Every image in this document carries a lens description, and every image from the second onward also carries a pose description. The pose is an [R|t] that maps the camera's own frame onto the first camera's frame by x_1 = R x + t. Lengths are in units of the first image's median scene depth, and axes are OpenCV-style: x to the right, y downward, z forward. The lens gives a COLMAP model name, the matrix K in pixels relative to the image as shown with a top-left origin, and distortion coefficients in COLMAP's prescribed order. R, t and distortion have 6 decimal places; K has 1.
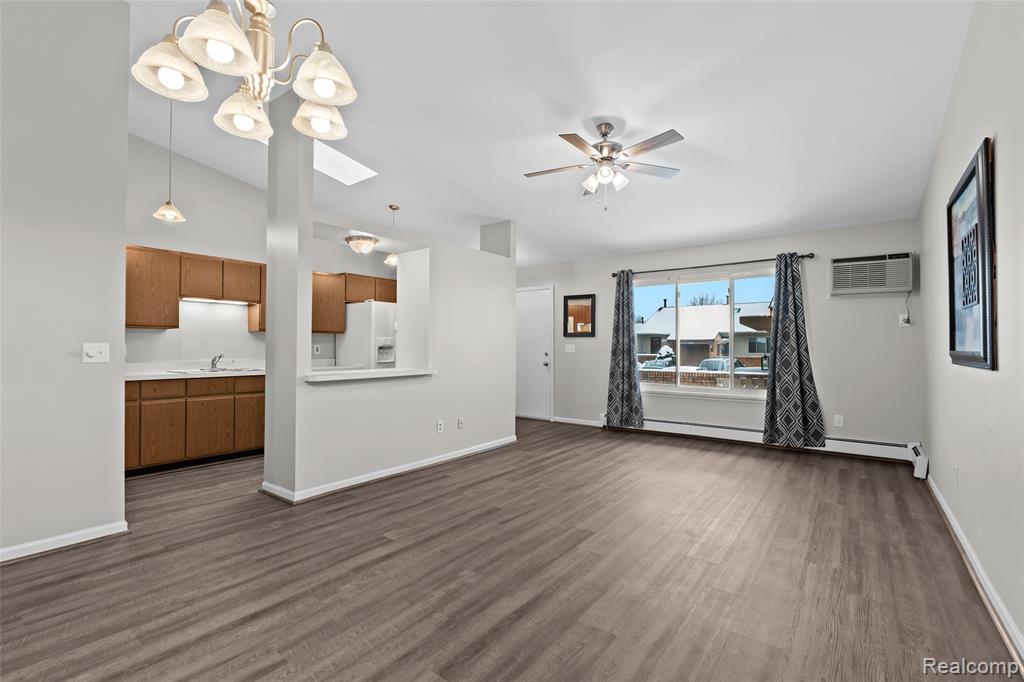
lens RADIAL K [[450.8, 0, 506.6], [0, 450.8, 342.2], [0, 0, 1]] dist [-0.001953, 0.000516]
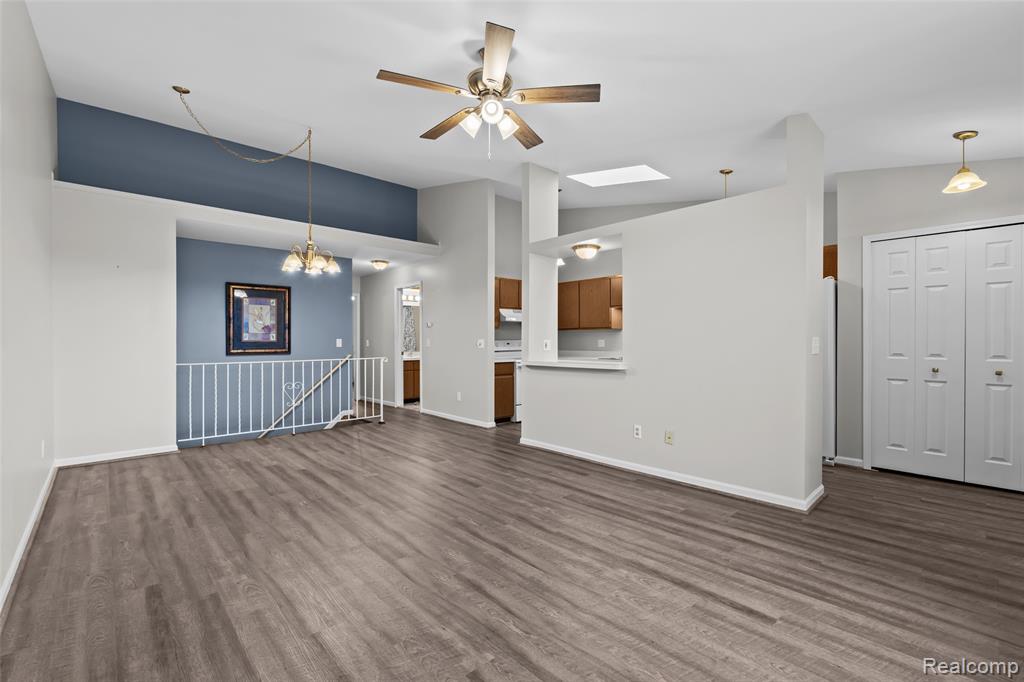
lens RADIAL K [[450.8, 0, 516.7], [0, 450.8, 346.3], [0, 0, 1]] dist [-0.001953, 0.000516]
pose [[-0.163258, 0.008488, -0.986547, 0.950659], [0.009522, 0.999930, 0.007028, 0.017545], [0.986537, -0.008246, -0.163328, 1.155098]]
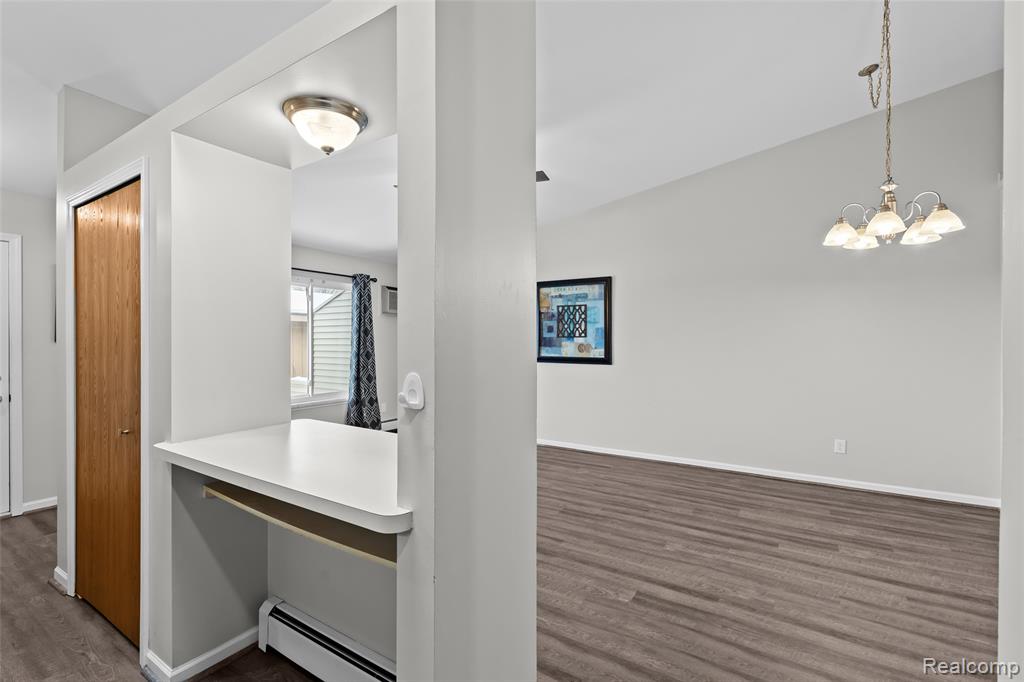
lens RADIAL K [[450.8, 0, 513.3], [0, 450.8, 341.4], [0, 0, 1]] dist [-0.001953, 0.000516]
pose [[-0.091745, -0.003128, 0.995778, -0.828762], [-0.011766, 0.999929, 0.002057, -0.038016], [-0.995713, -0.011527, -0.091775, 0.995145]]
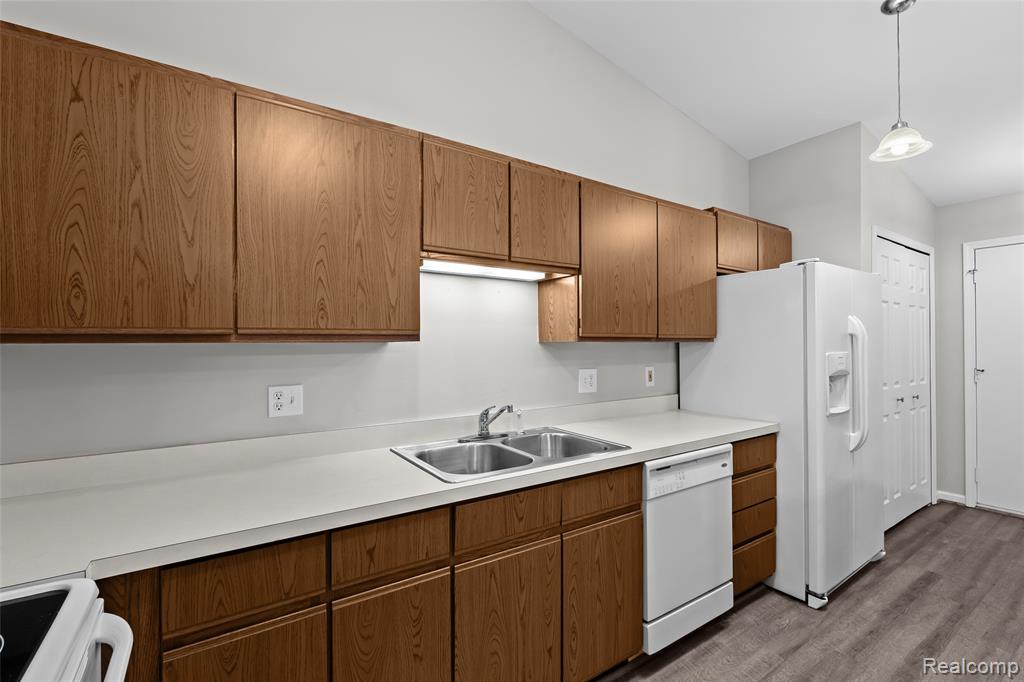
lens RADIAL K [[450.8, 0, 511.6], [0, 450.8, 344.1], [0, 0, 1]] dist [-0.001953, 0.000516]
pose [[0.945770, -0.009313, -0.324702, -0.663585], [0.011863, 0.999912, 0.005874, -0.037186], [0.324619, -0.009408, 0.945798, 0.836085]]
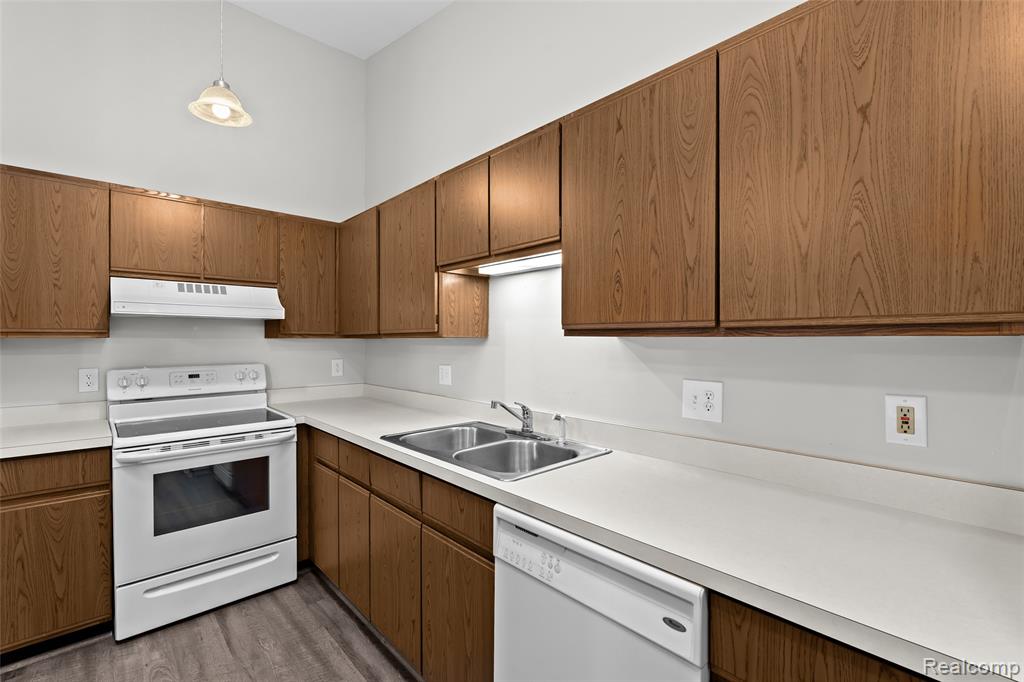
lens RADIAL K [[450.8, 0, 510.3], [0, 450.8, 344.0], [0, 0, 1]] dist [-0.001953, 0.000516]
pose [[-0.174375, 0.005856, -0.984662, -0.335560], [0.007445, 0.999962, 0.004628, -0.031033], [0.984651, -0.006524, -0.174412, 1.426475]]
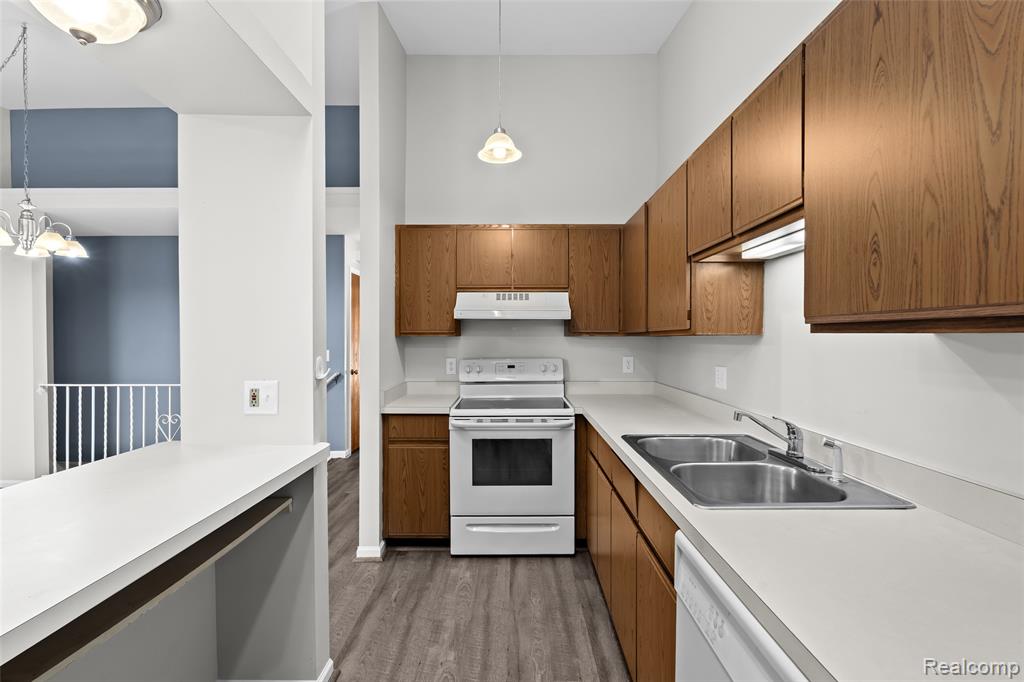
lens RADIAL K [[450.8, 0, 513.3], [0, 450.8, 343.8], [0, 0, 1]] dist [-0.001953, 0.000516]
pose [[-0.793491, 0.005281, -0.608559, -0.411234], [0.002764, 0.999983, 0.005074, -0.030739], [0.608575, 0.002344, -0.793493, 1.526750]]
